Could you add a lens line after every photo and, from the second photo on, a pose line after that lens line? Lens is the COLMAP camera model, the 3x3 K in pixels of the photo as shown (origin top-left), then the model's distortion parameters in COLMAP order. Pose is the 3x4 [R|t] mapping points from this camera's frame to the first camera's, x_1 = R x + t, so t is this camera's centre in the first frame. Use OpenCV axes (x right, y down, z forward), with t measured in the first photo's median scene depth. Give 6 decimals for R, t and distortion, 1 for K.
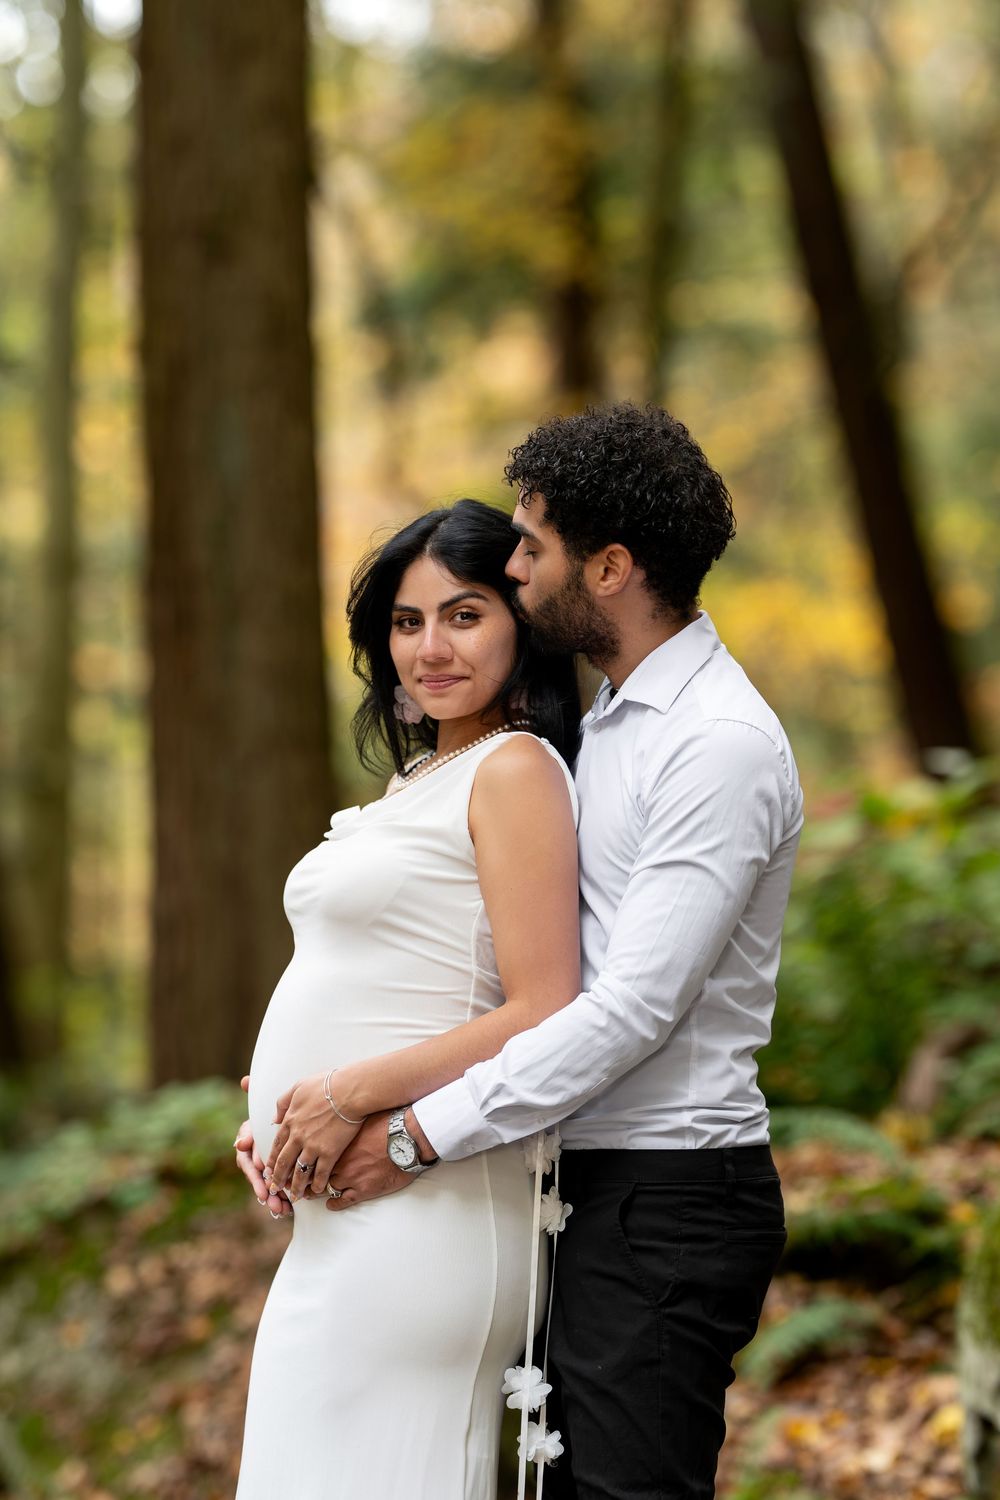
lens RADIAL K [[5696.4, 0, 500.0], [0, 5696.4, 750.0], [0, 0, 1]] dist [0.056920, -1.977841]
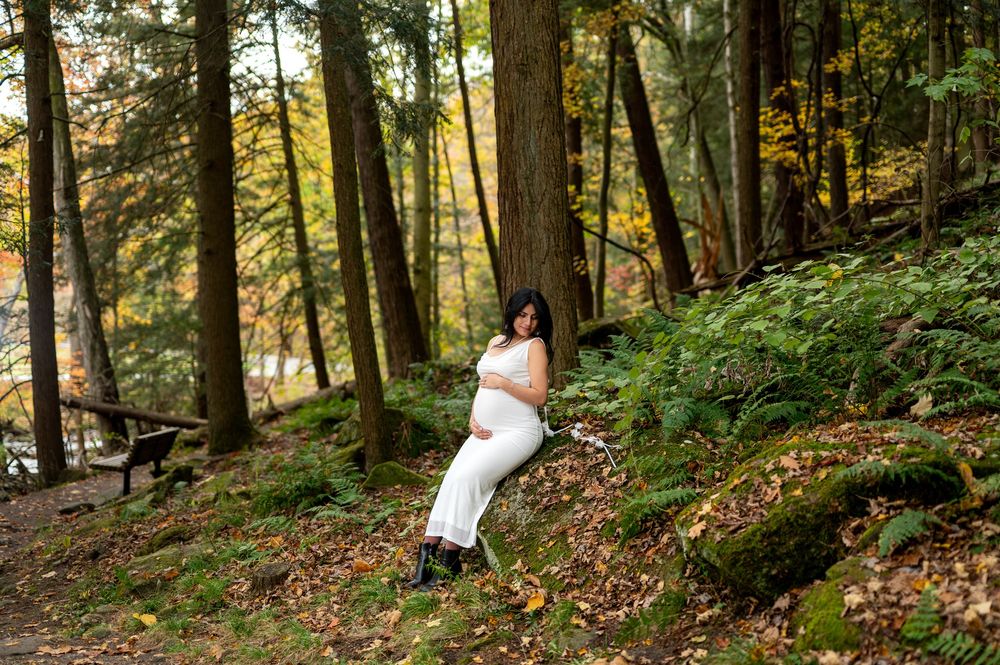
lens RADIAL K [[1409.7, 0, 494.1], [0, 1409.7, 331.6], [0, 0, 1]] dist [-0.013420, -0.014368]
pose [[0.999692, -0.019022, -0.015951, -0.084488], [0.019803, 0.998537, 0.050317, 0.001907], [0.014971, -0.050618, 0.998606, 0.481797]]
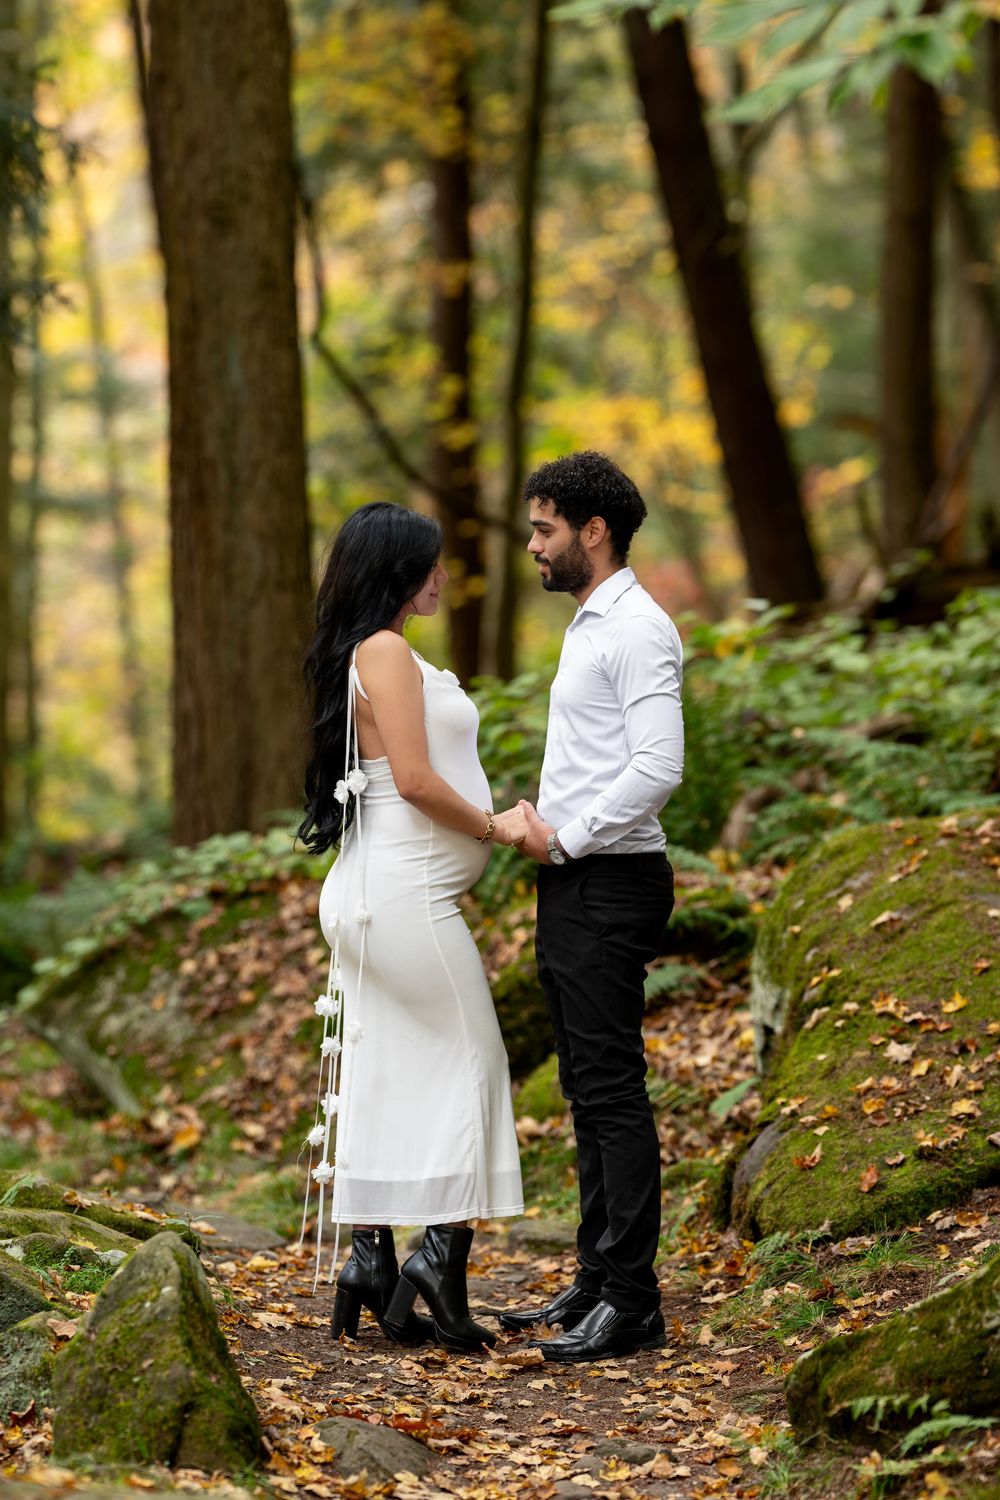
lens RADIAL K [[5696.4, 0, 500.0], [0, 5696.4, 750.0], [0, 0, 1]] dist [0.056920, -1.977841]
pose [[0.999637, -0.006495, 0.026128, -0.029761], [0.005395, 0.999105, 0.041954, -0.027893], [-0.026377, -0.041798, 0.998778, -0.551329]]
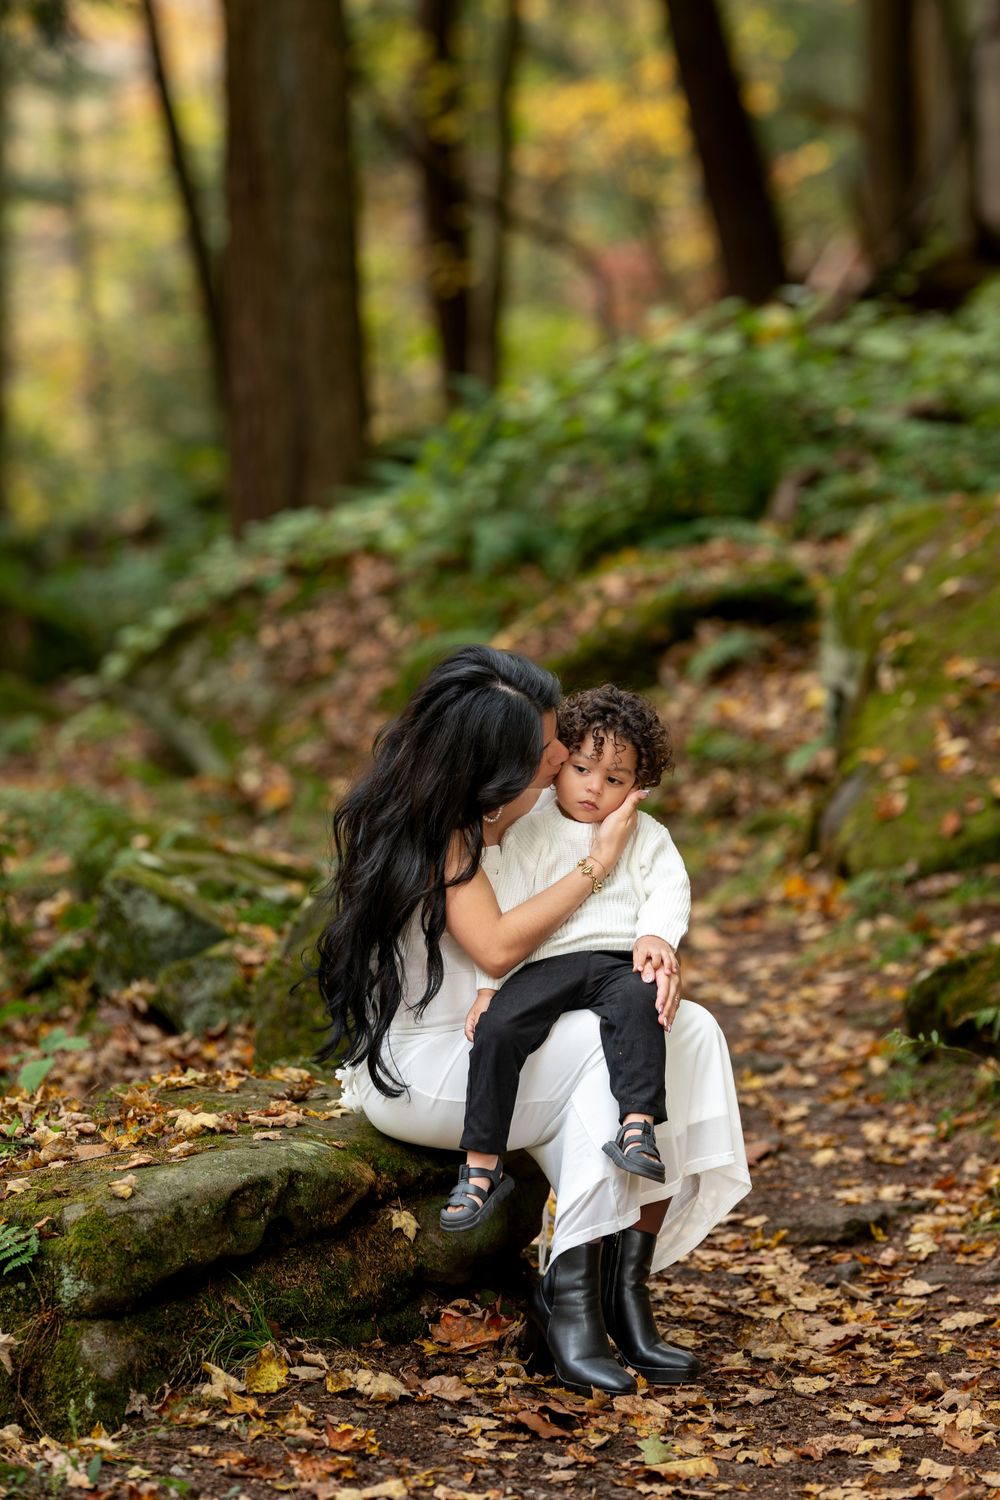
lens RADIAL K [[5696.4, 0, 500.0], [0, 5696.4, 750.0], [0, 0, 1]] dist [0.056920, -1.977841]
pose [[0.999140, -0.011062, 0.039949, -0.079364], [0.007119, 0.995208, 0.097517, -0.032902], [-0.040836, -0.097149, 0.994432, -0.663300]]
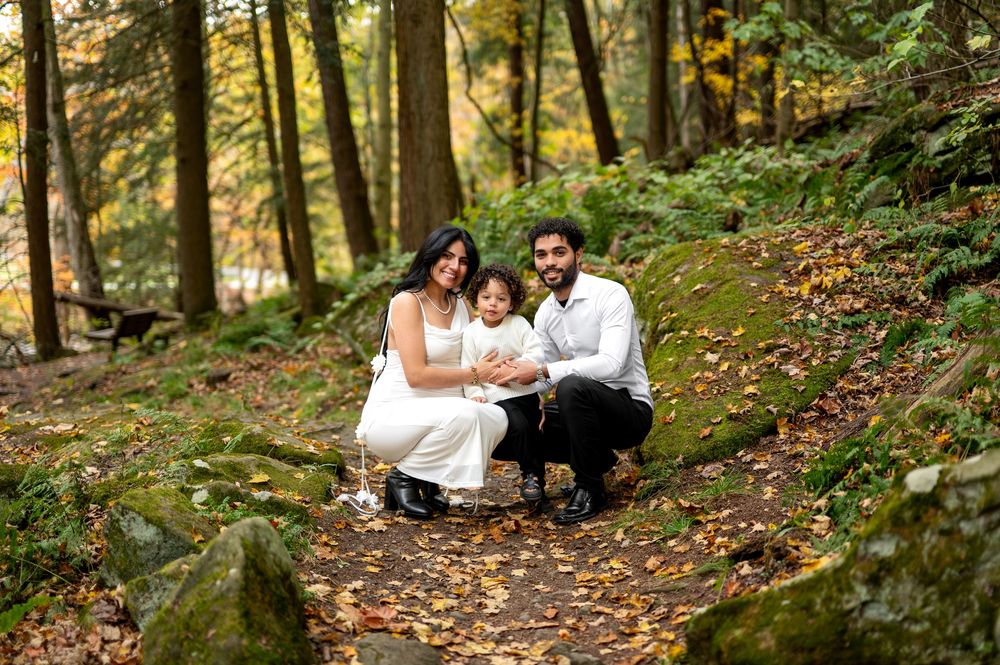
lens RADIAL K [[1409.9, 0, 508.4], [0, 1409.9, 329.9], [0, 0, 1]] dist [-0.015186, -0.005775]
pose [[0.999927, -0.011051, 0.004921, 0.002801], [0.010461, 0.994203, 0.107009, 0.017087], [-0.006074, -0.106950, 0.994246, 0.134439]]
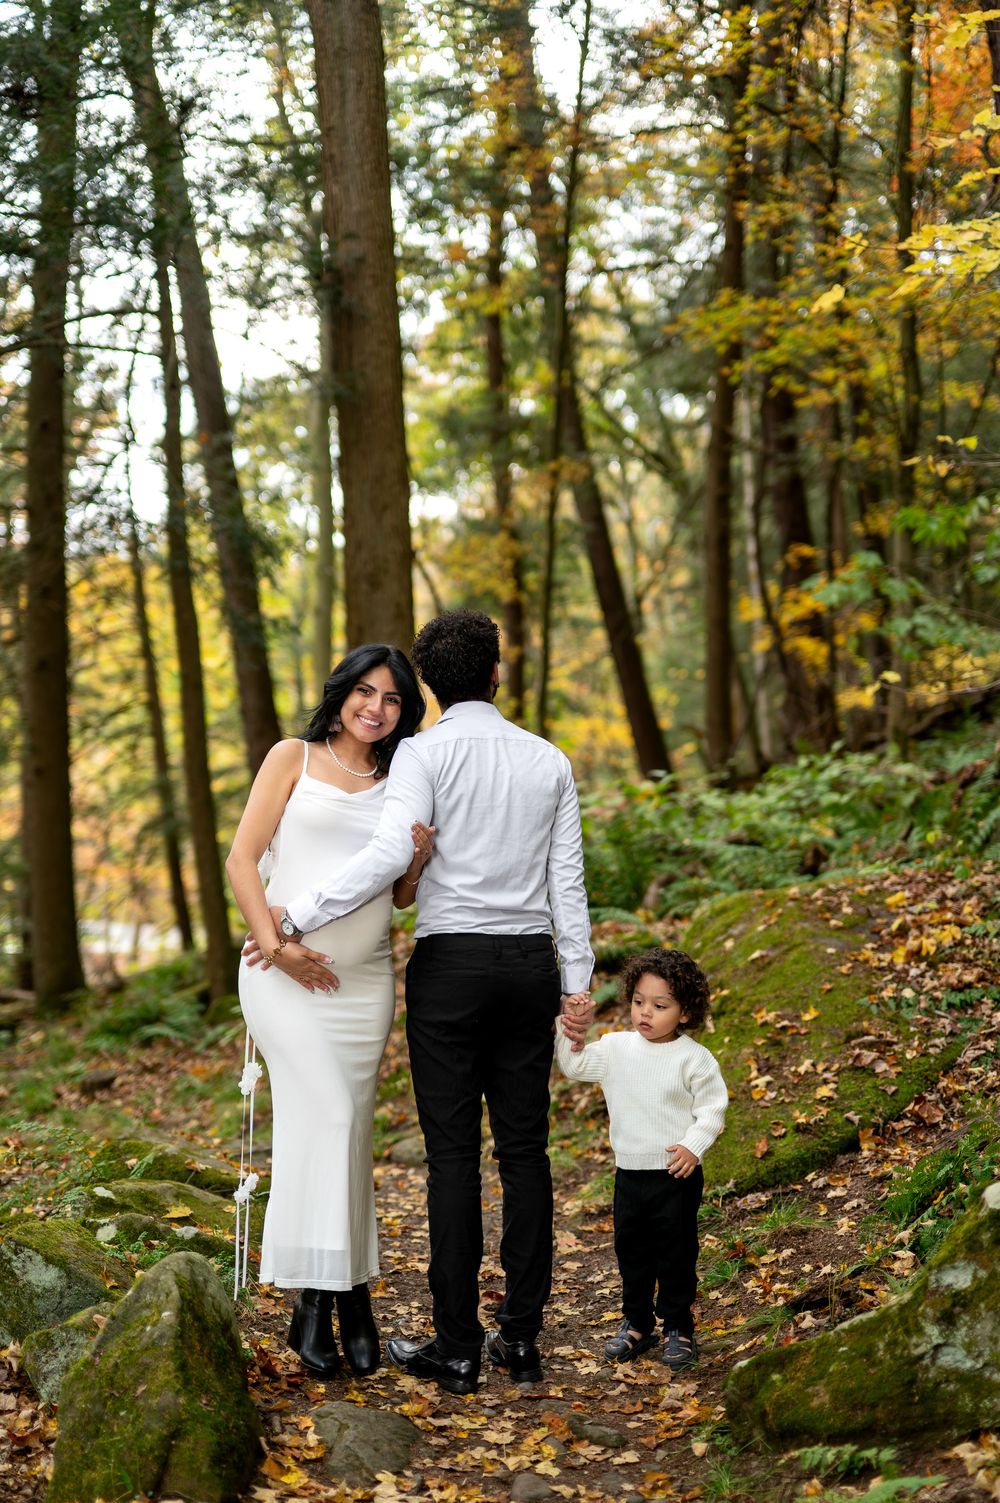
lens RADIAL K [[2118.8, 0, 475.1], [0, 2118.8, 742.7], [0, 0, 1]] dist [-0.013420, -0.014368]
pose [[0.999789, -0.018992, -0.007851, 0.003793], [0.018833, 0.999627, -0.019759, 0.007090], [0.008223, 0.019607, 0.999774, 0.045944]]
